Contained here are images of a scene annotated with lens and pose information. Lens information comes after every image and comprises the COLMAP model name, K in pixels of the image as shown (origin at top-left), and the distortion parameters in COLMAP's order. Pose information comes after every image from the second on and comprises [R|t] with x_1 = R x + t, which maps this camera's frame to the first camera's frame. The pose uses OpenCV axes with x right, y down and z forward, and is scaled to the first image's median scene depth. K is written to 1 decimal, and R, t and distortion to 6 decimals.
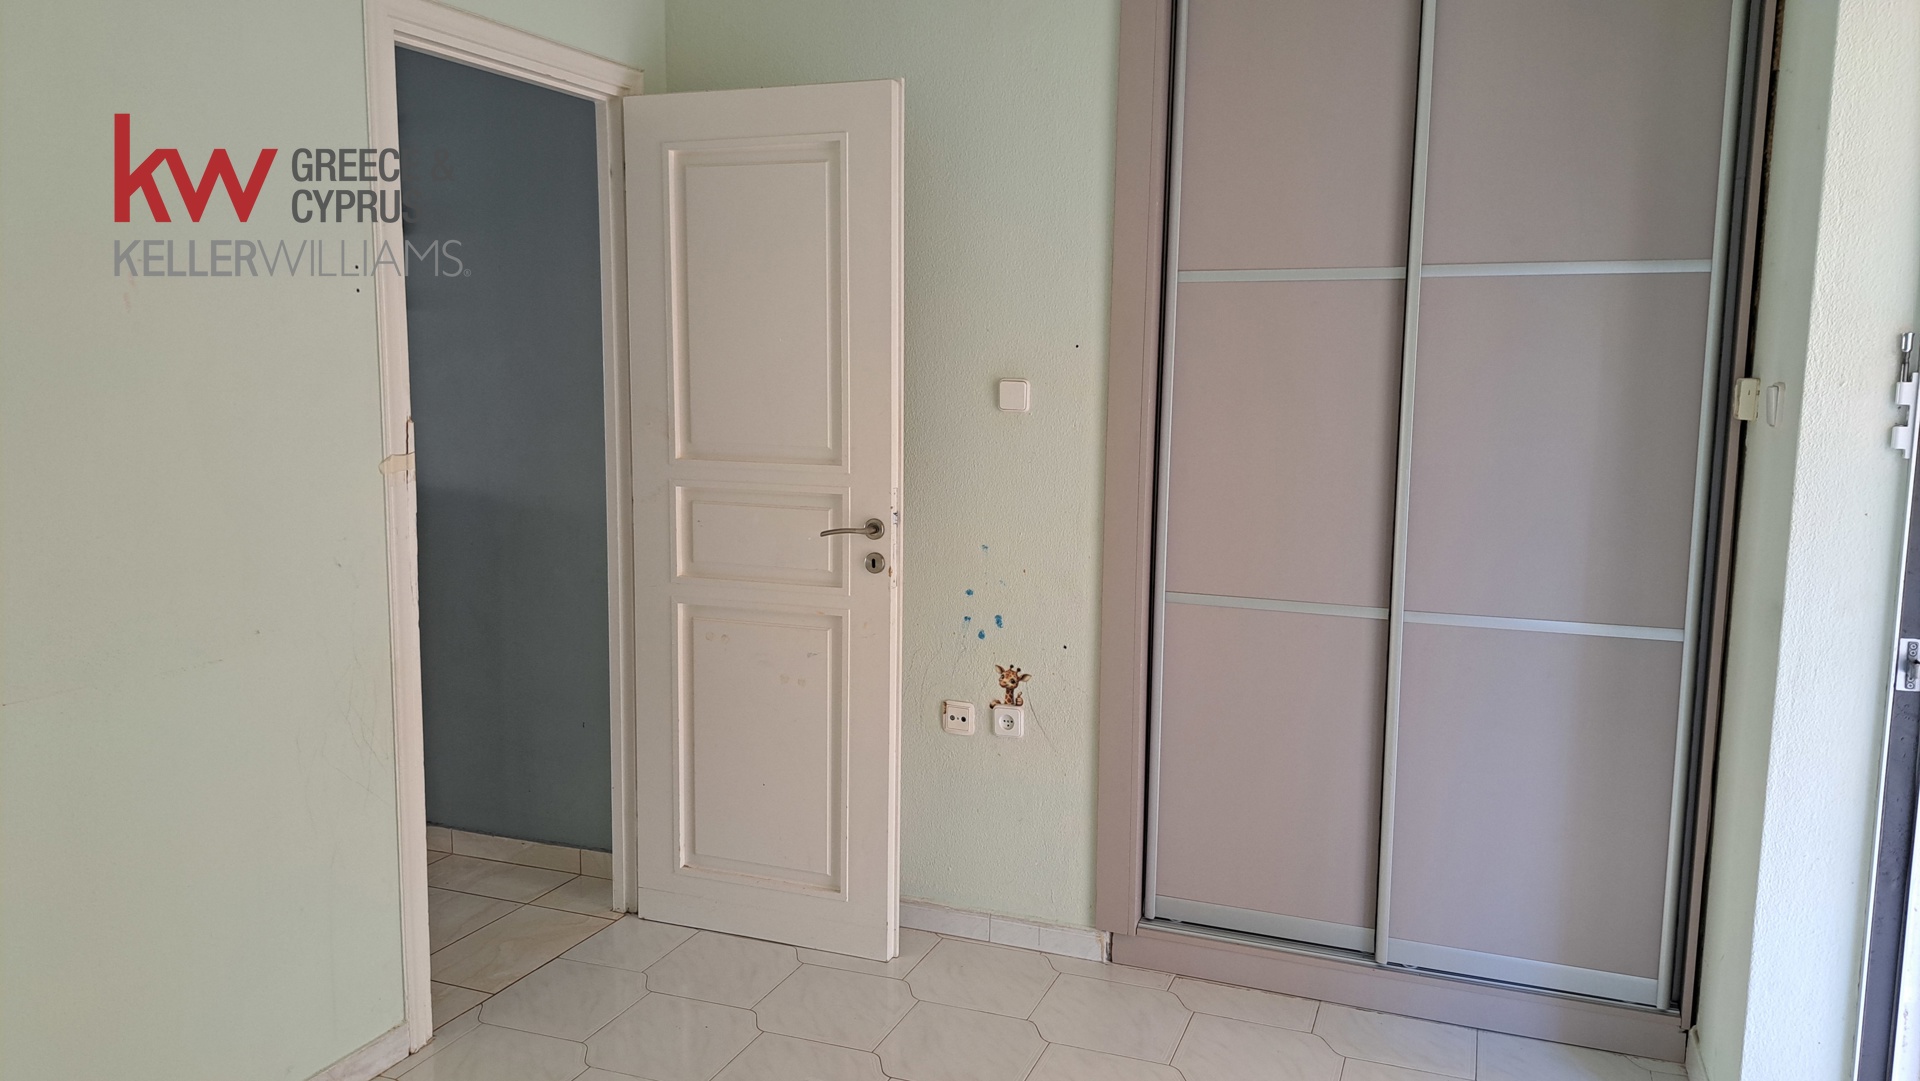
lens RADIAL K [[1352.0, 0, 965.2], [0, 1352.0, 519.7], [0, 0, 1]] dist [0.036629, -0.002511]
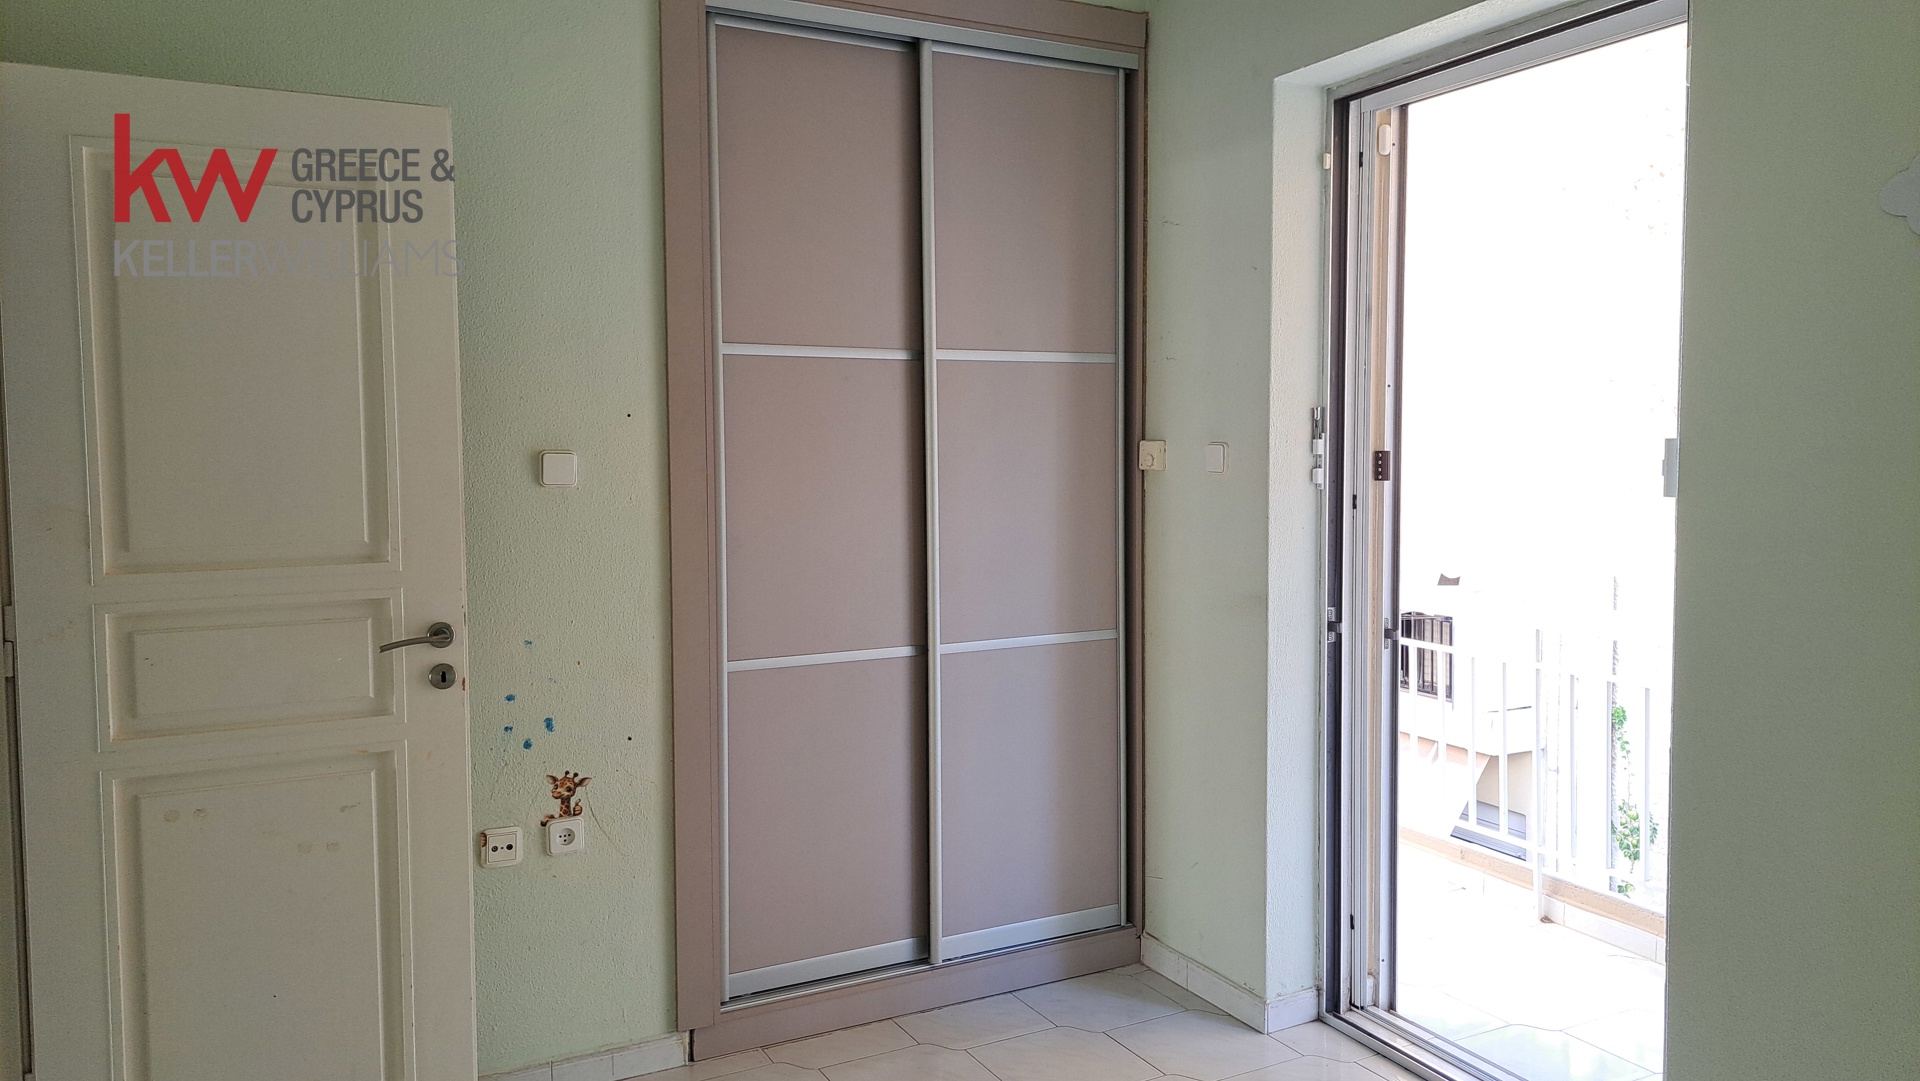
lens RADIAL K [[1375.7, 0, 960.0], [0, 1375.7, 540.5], [0, 0, 1]] dist [0.009927, 0.002611]
pose [[0.654003, -0.068440, 0.753390, -0.471441], [0.098197, 0.995154, 0.005159, -0.023114], [-0.750092, 0.070607, 0.657554, 0.200964]]
